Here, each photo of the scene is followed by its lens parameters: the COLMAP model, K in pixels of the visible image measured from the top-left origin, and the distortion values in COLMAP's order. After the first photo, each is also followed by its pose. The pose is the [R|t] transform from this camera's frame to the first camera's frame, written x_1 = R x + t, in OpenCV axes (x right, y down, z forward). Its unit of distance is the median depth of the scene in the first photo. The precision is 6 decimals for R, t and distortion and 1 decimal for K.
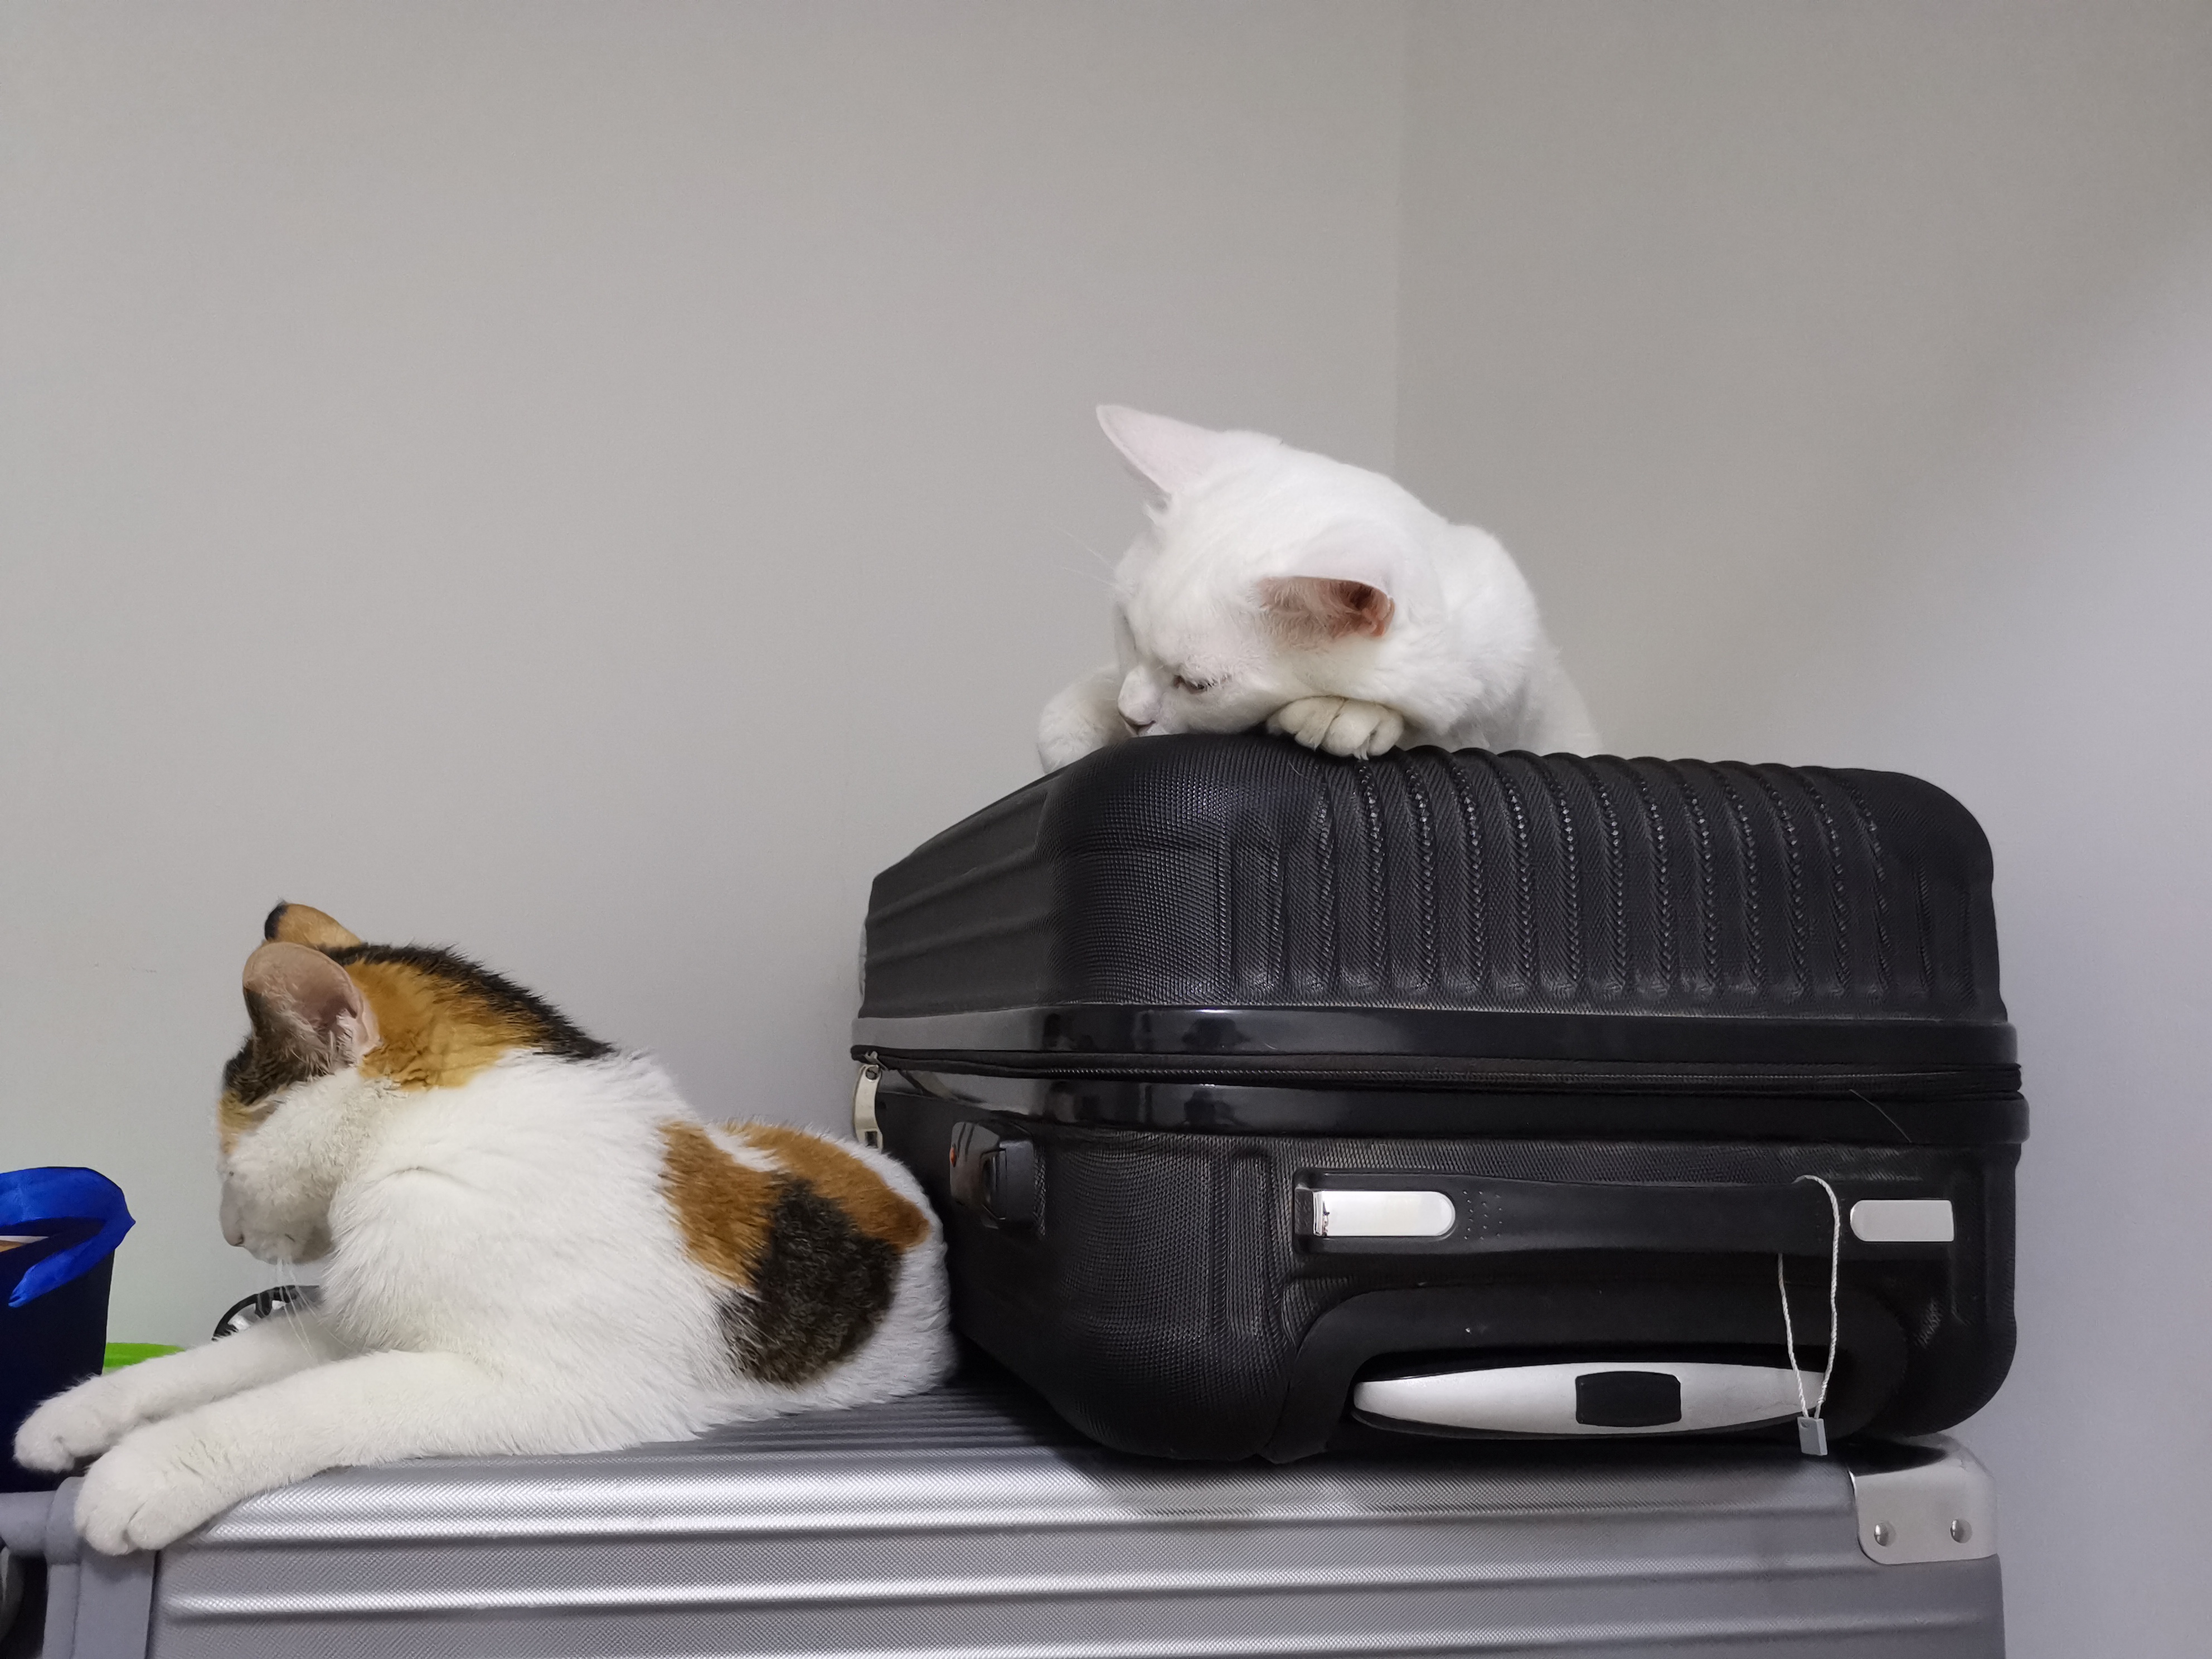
lens RADIAL K [[1746.5, 0, 1106.0], [0, 1746.5, 829.5], [0, 0, 1]] dist [0.050765, -0.080292]
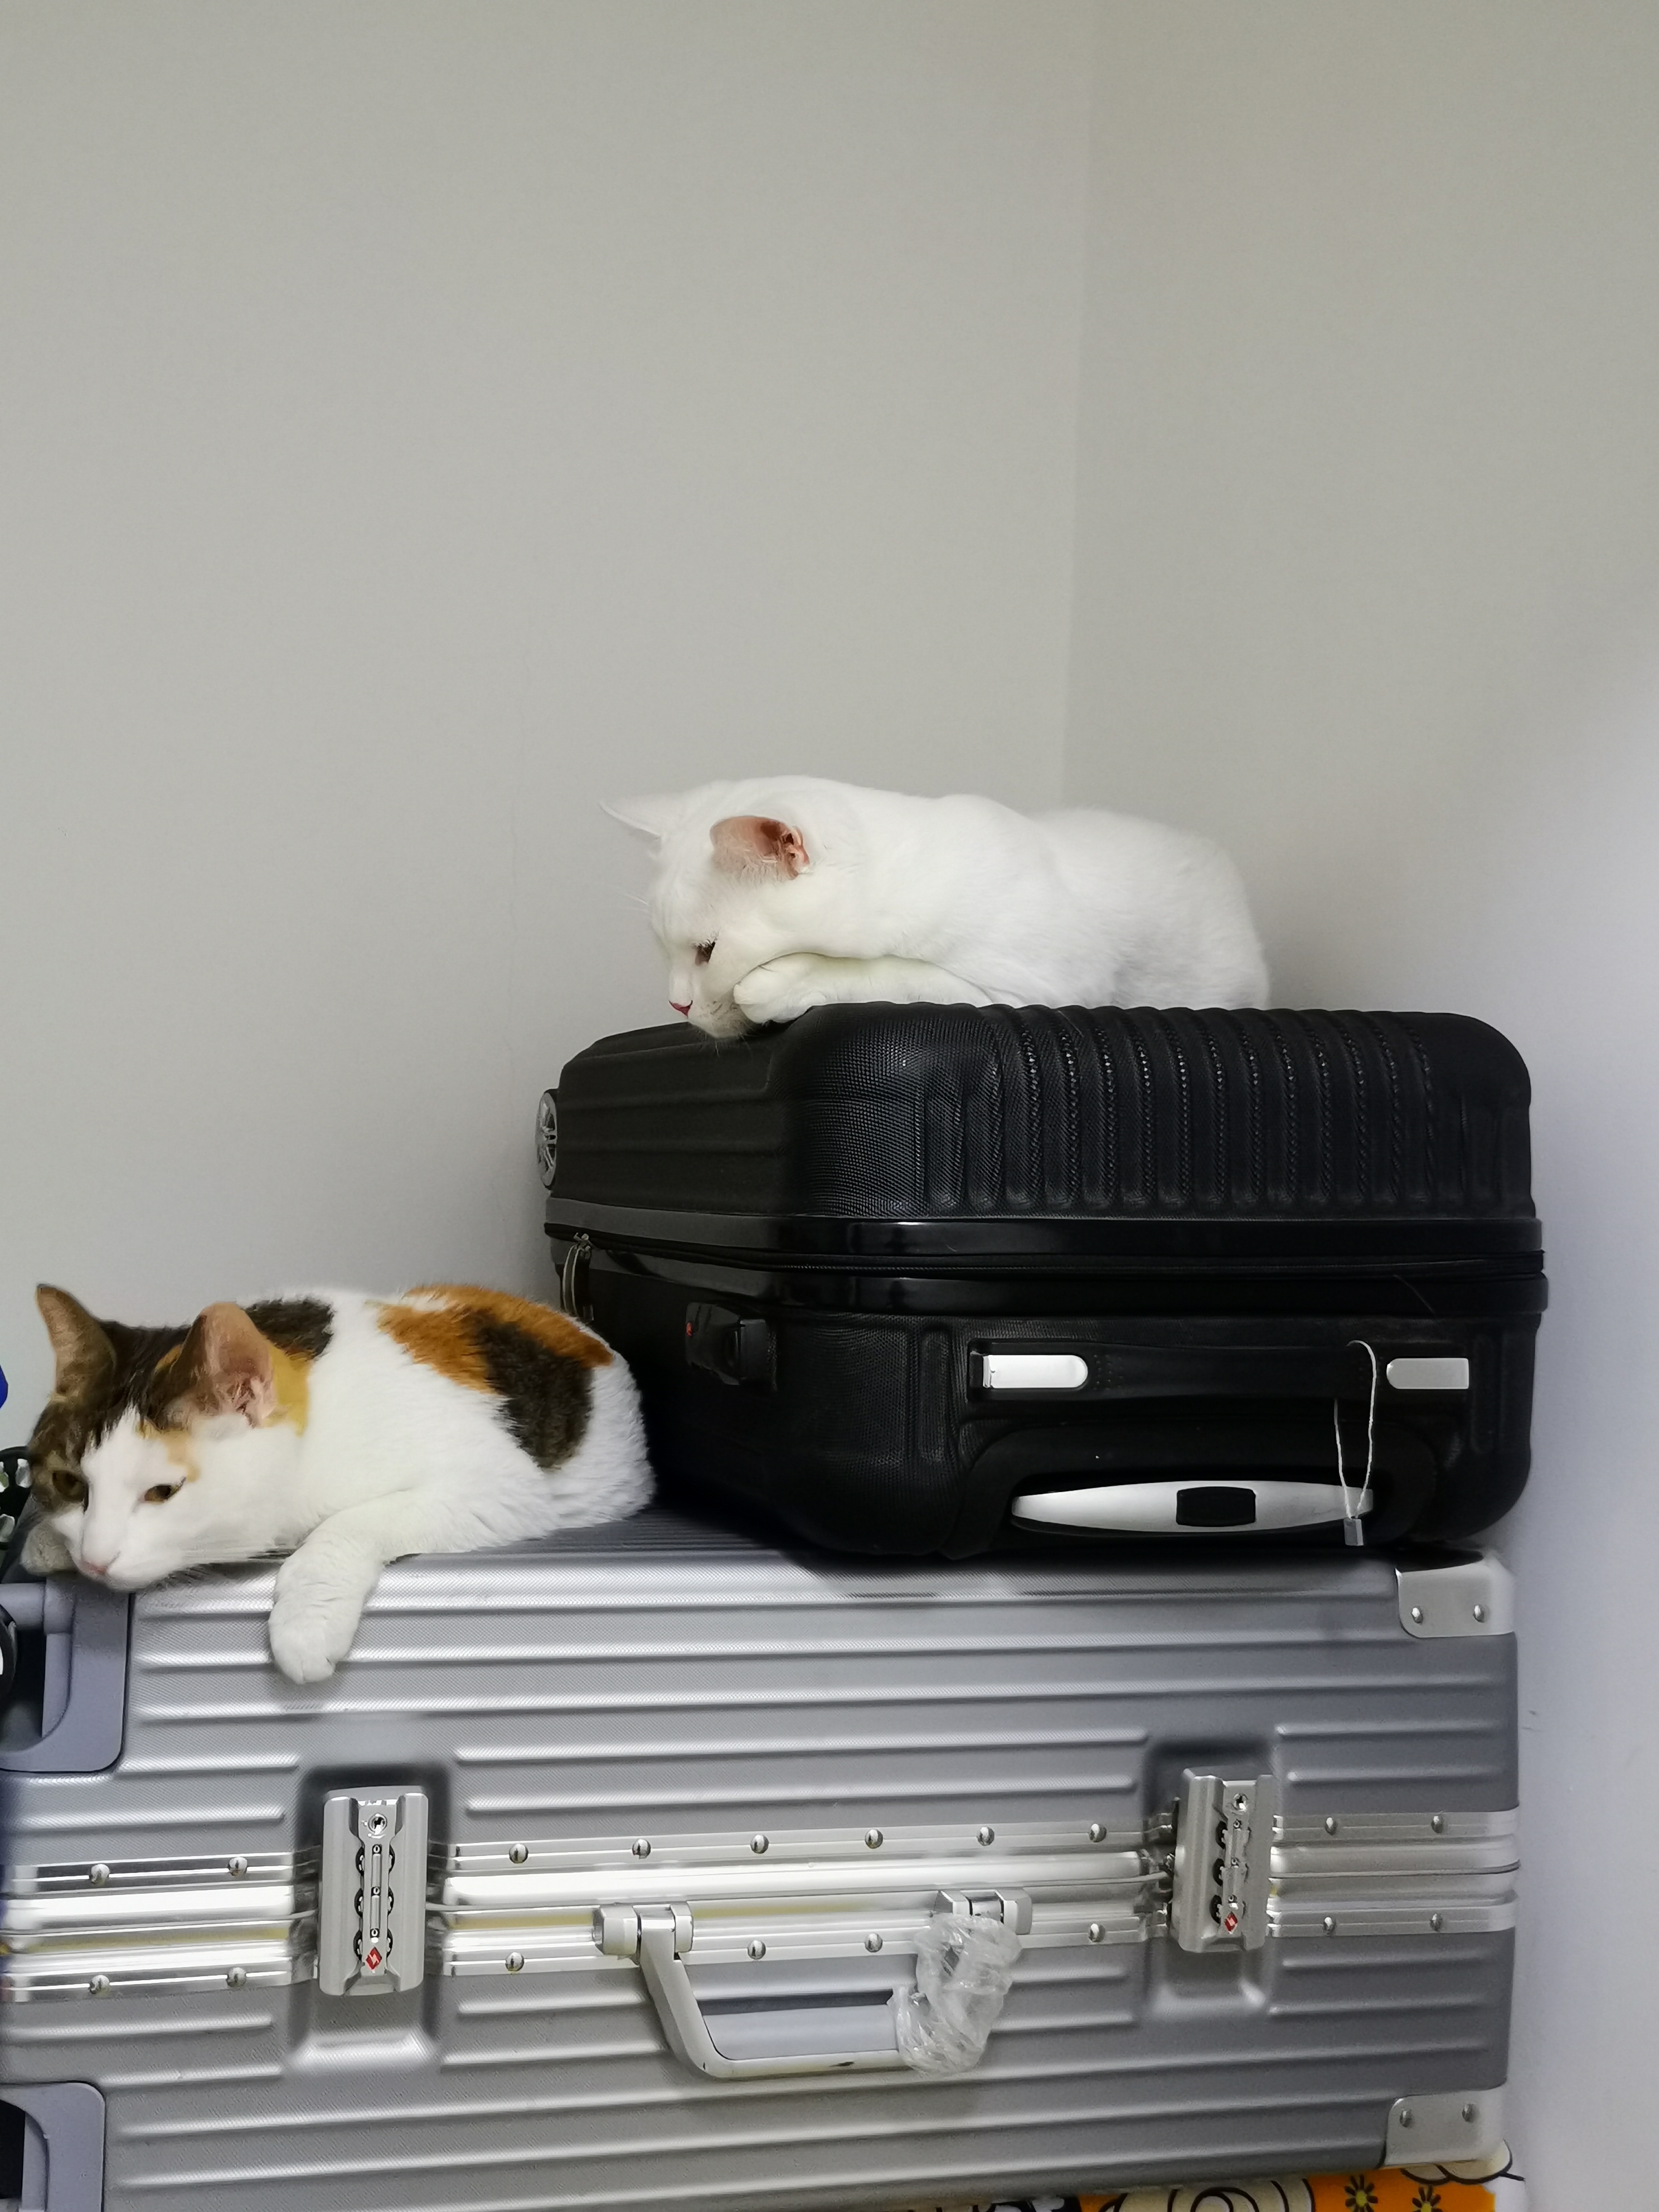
lens RADIAL K [[2385.0, 0, 829.5], [0, 2385.0, 1106.0], [0, 0, 1]] dist [-0.000344, -0.032894]
pose [[0.998601, -0.000527, 0.052869, -0.089246], [-0.004633, 0.995231, 0.097433, -0.150163], [-0.052668, -0.097541, 0.993837, -0.736172]]
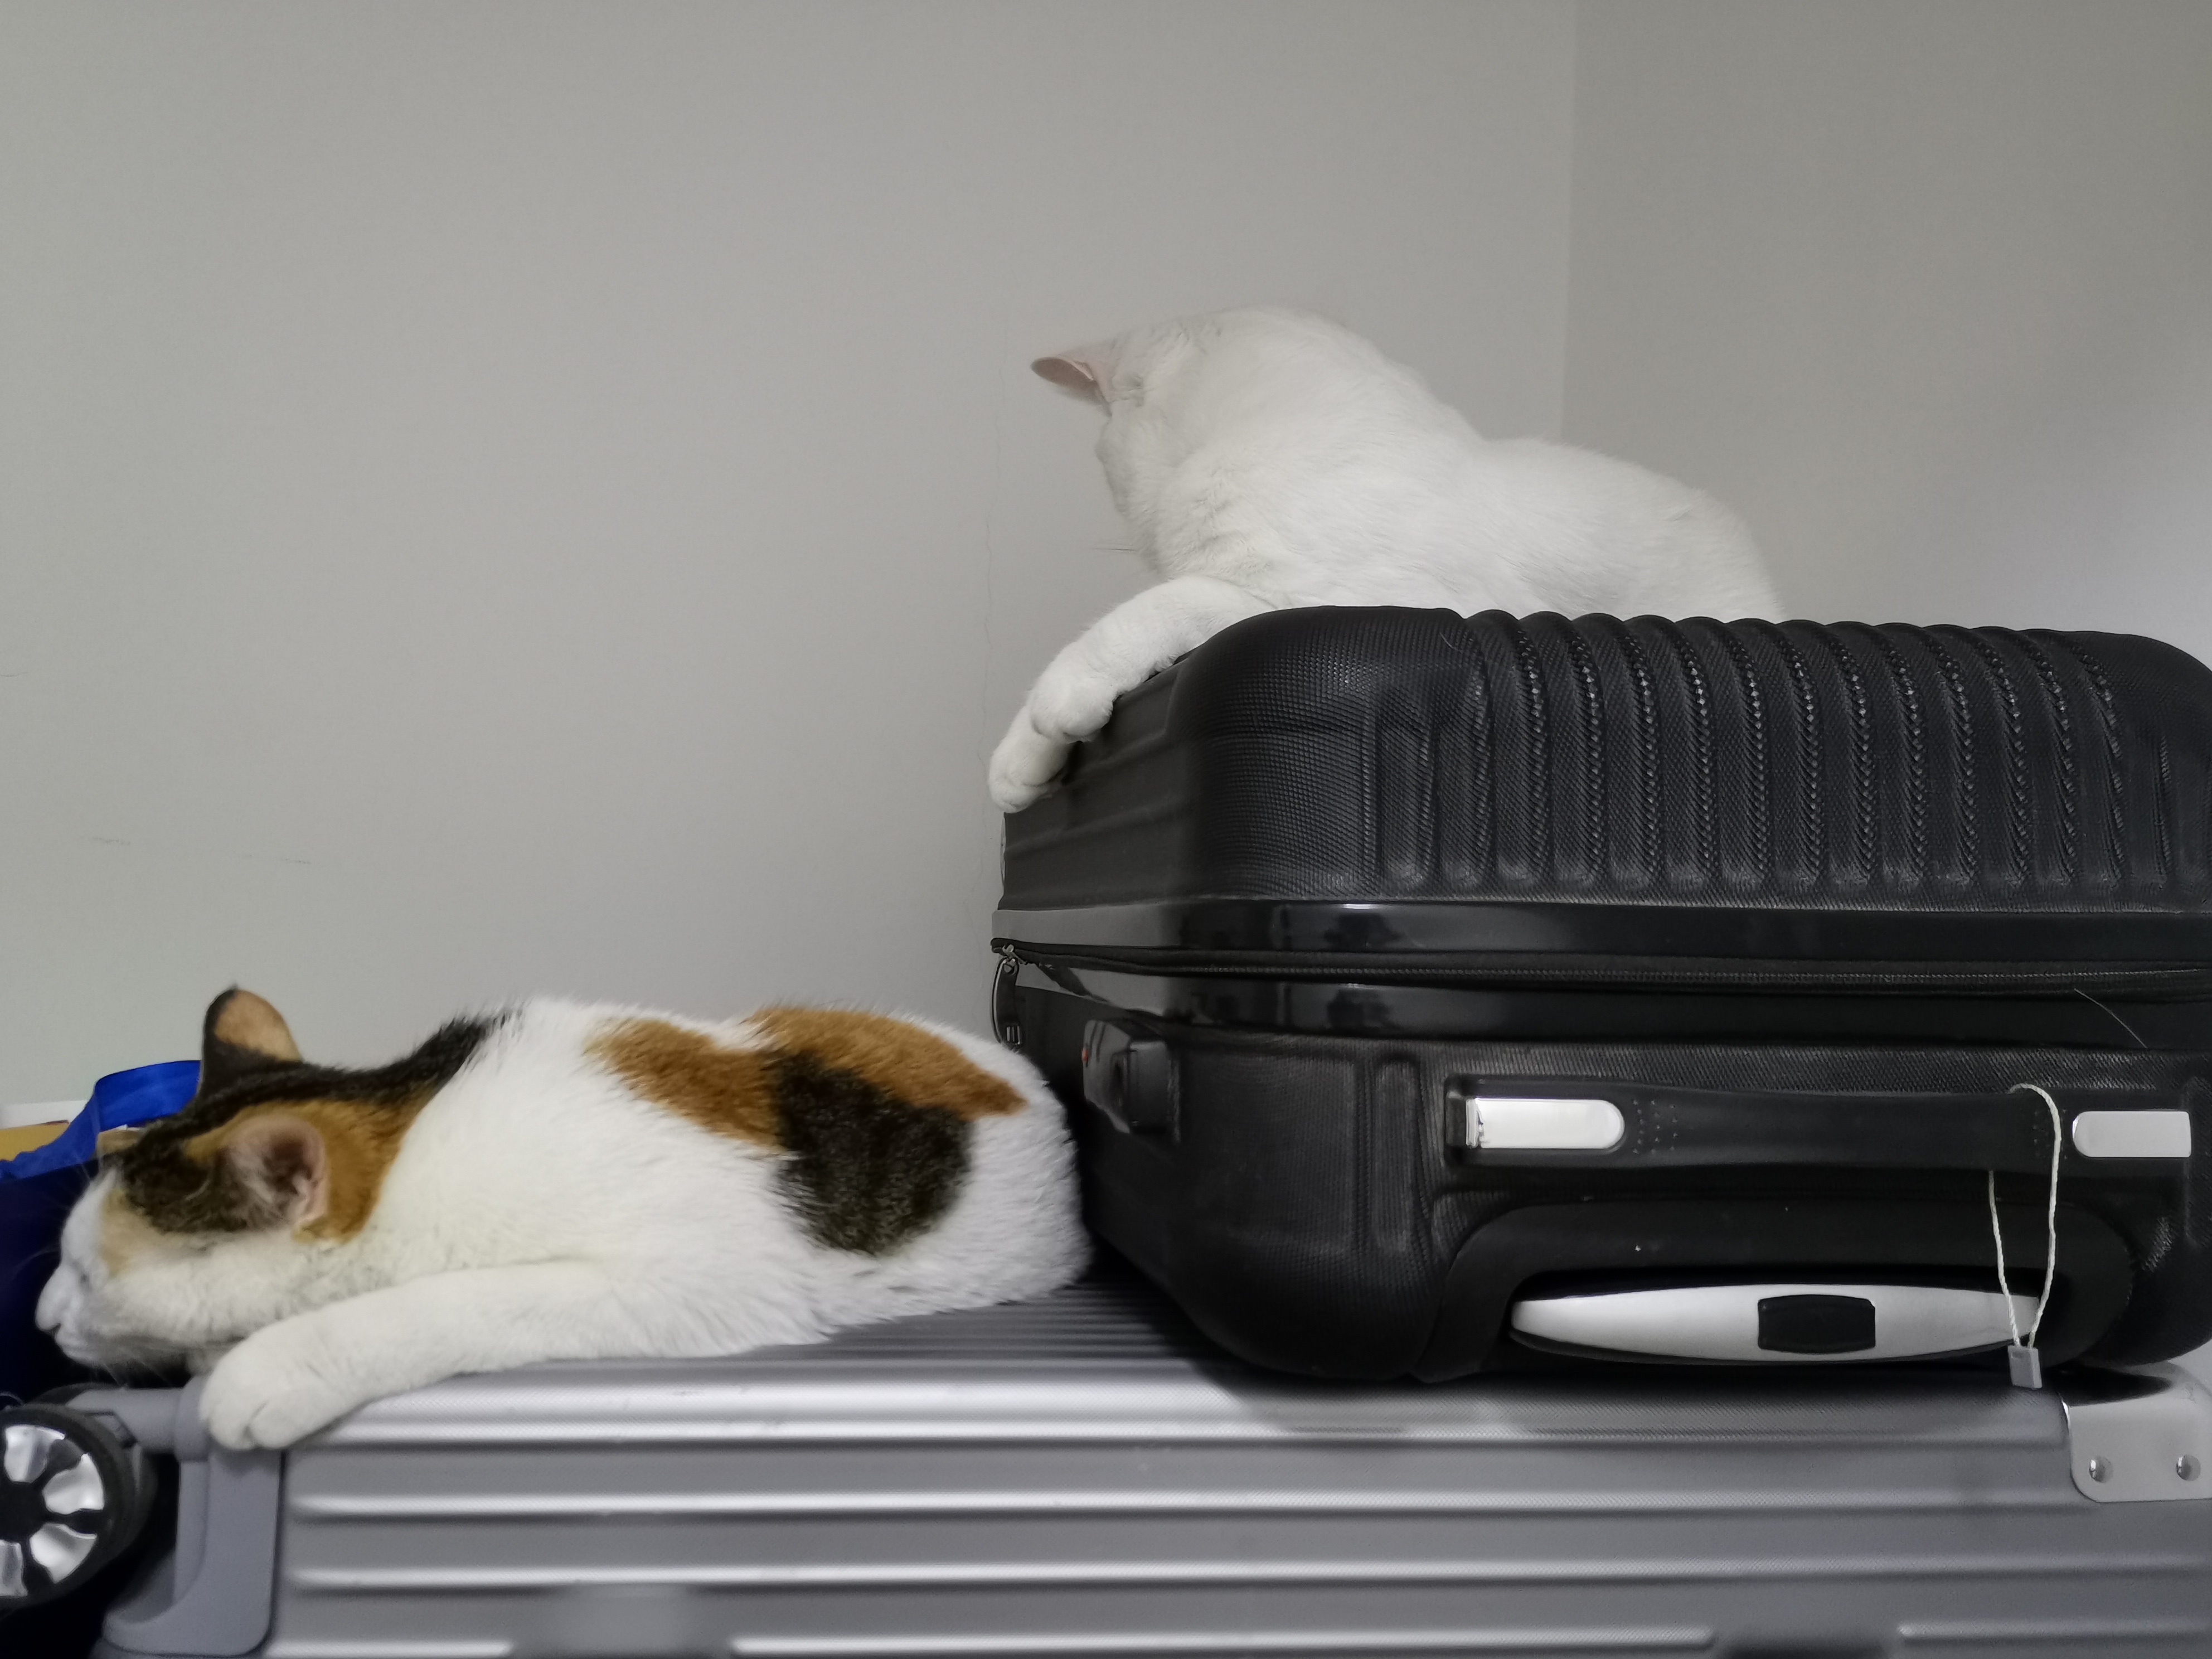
lens RADIAL K [[1769.8, 0, 1106.0], [0, 1769.8, 829.5], [0, 0, 1]] dist [0.070600, -0.112616]
pose [[0.995966, -0.006511, -0.089492, 0.012499], [0.012283, 0.997868, 0.064094, 0.001523], [0.088884, -0.064935, 0.993923, 0.053971]]
